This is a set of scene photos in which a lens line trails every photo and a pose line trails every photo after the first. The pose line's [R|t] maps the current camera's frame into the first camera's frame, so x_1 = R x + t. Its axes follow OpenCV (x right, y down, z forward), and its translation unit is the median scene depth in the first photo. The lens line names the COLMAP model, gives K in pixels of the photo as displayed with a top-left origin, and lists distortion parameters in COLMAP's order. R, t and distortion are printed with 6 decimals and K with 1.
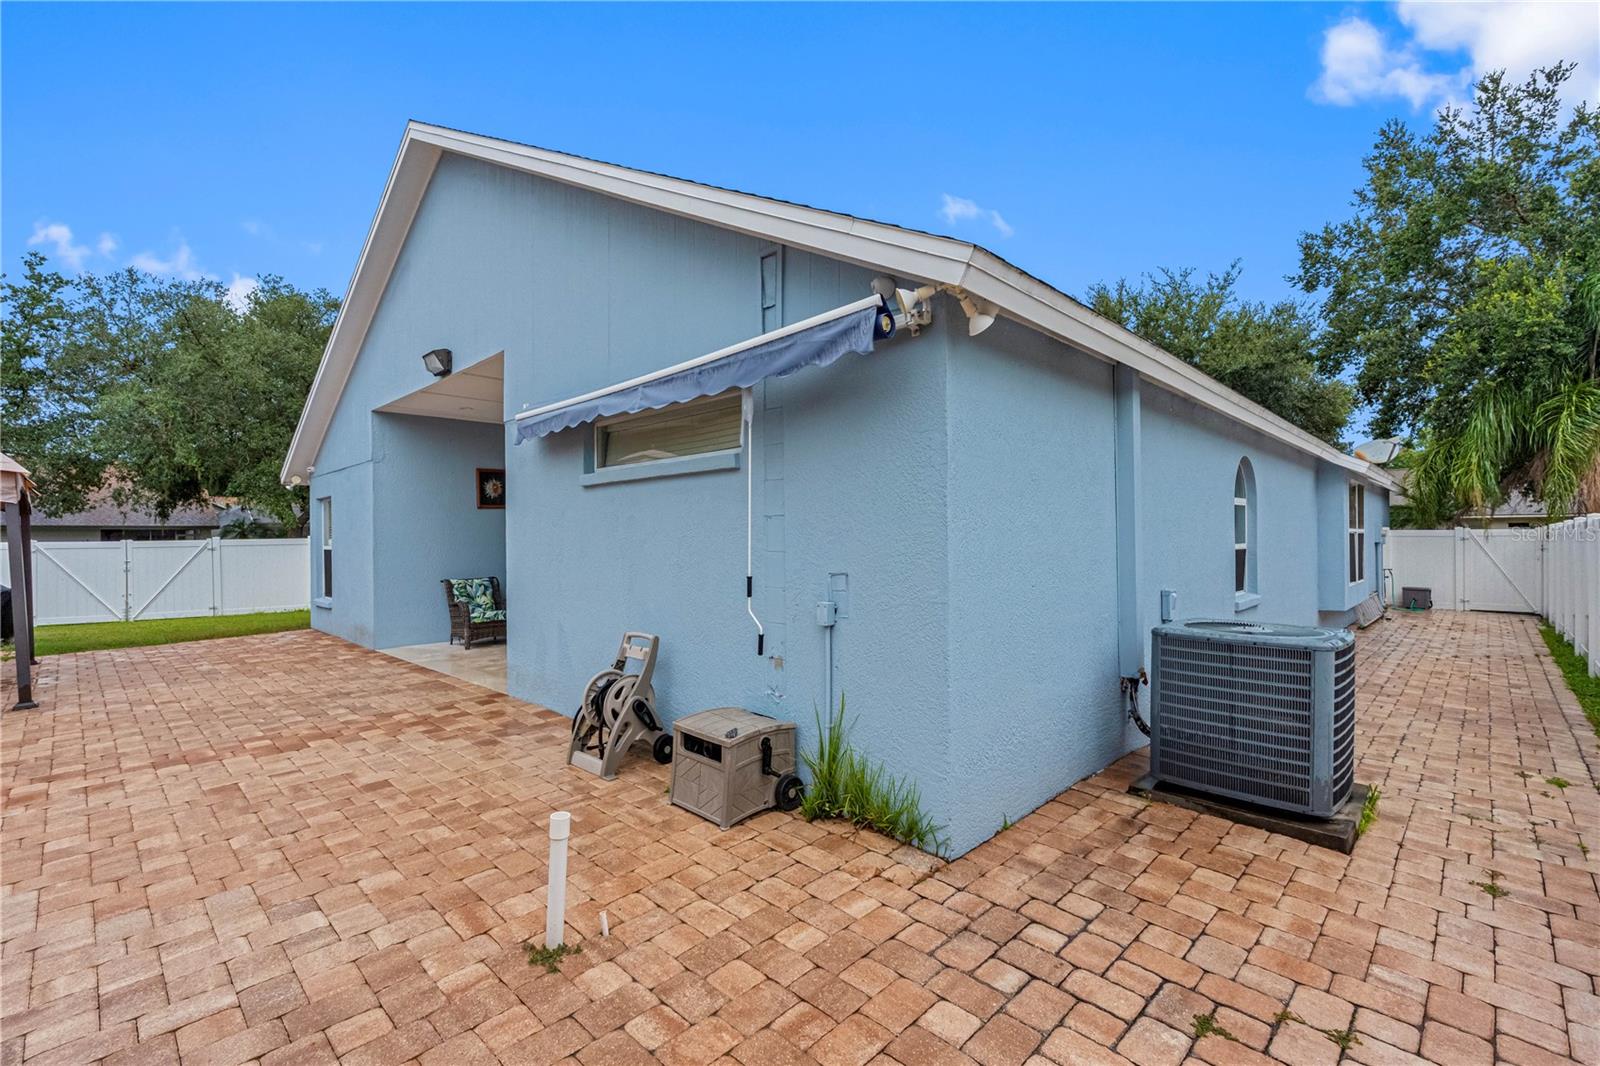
lens RADIAL K [[713.8, 0, 800.0], [0, 713.8, 533.0], [0, 0, 1]] dist [-0.003789, -0.000643]
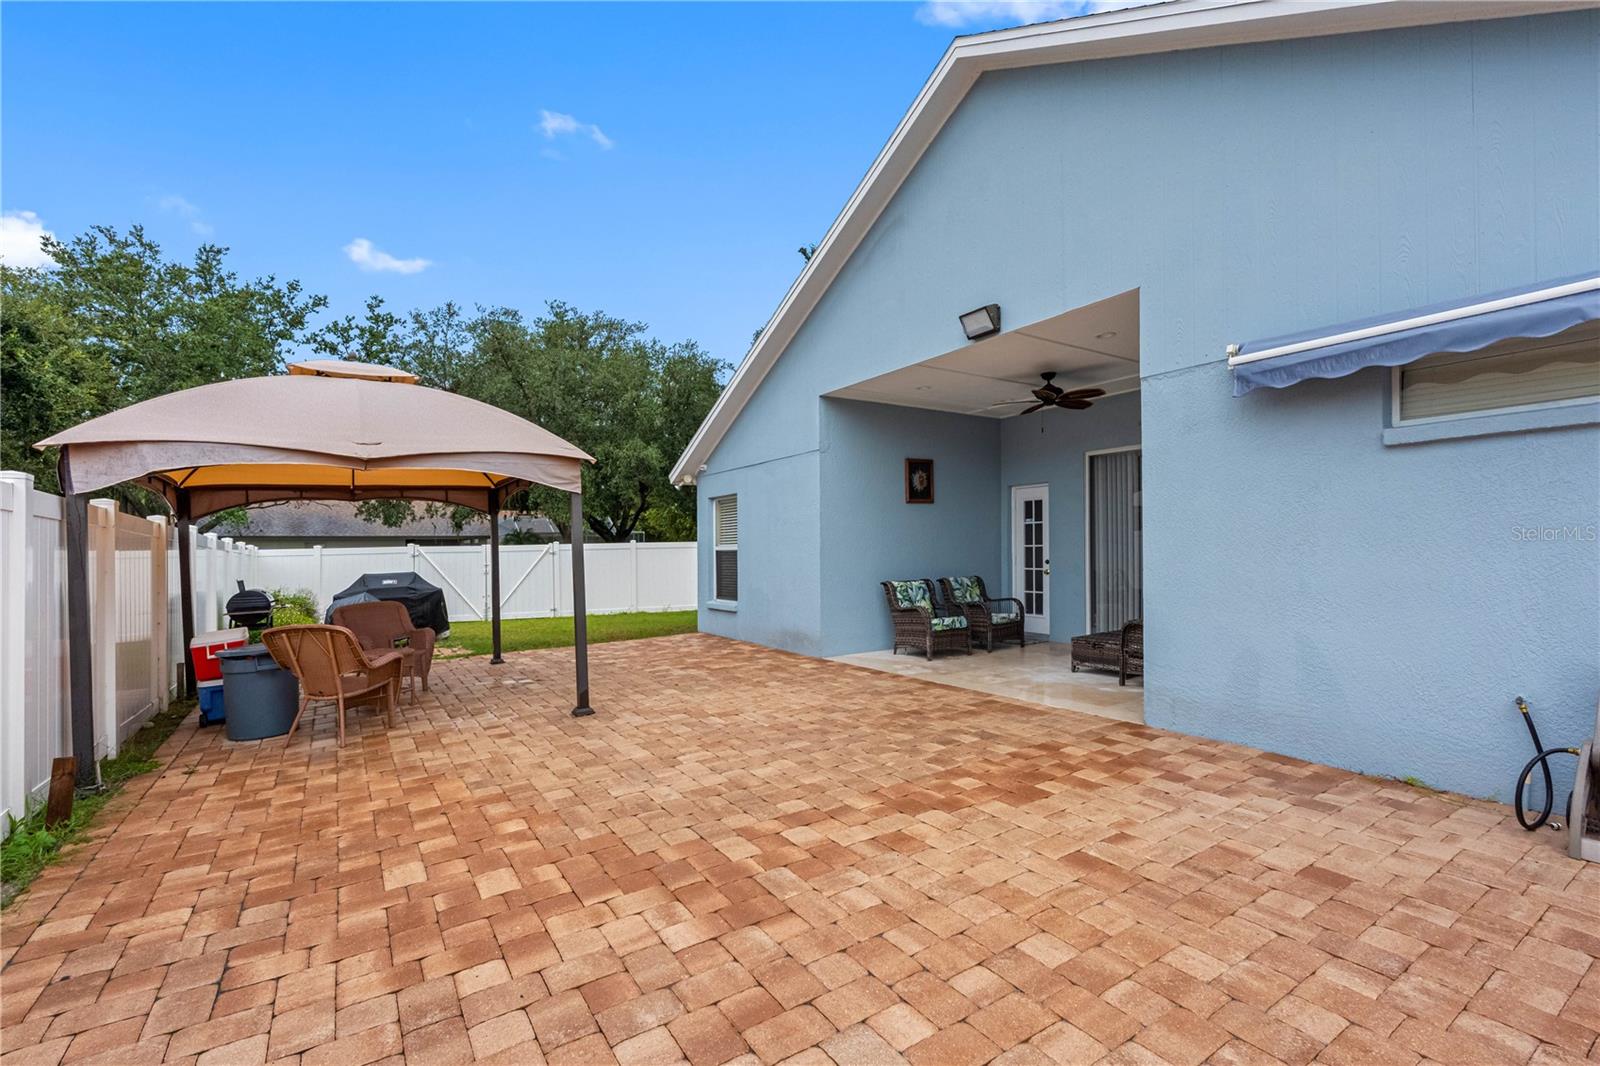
lens RADIAL K [[713.8, 0, 800.0], [0, 713.8, 533.0], [0, 0, 1]] dist [-0.003789, -0.000643]
pose [[0.974575, -0.008169, -0.223913, -0.779034], [0.005069, 0.999883, -0.014414, 0.032354], [0.224004, 0.012913, 0.974503, 0.193930]]
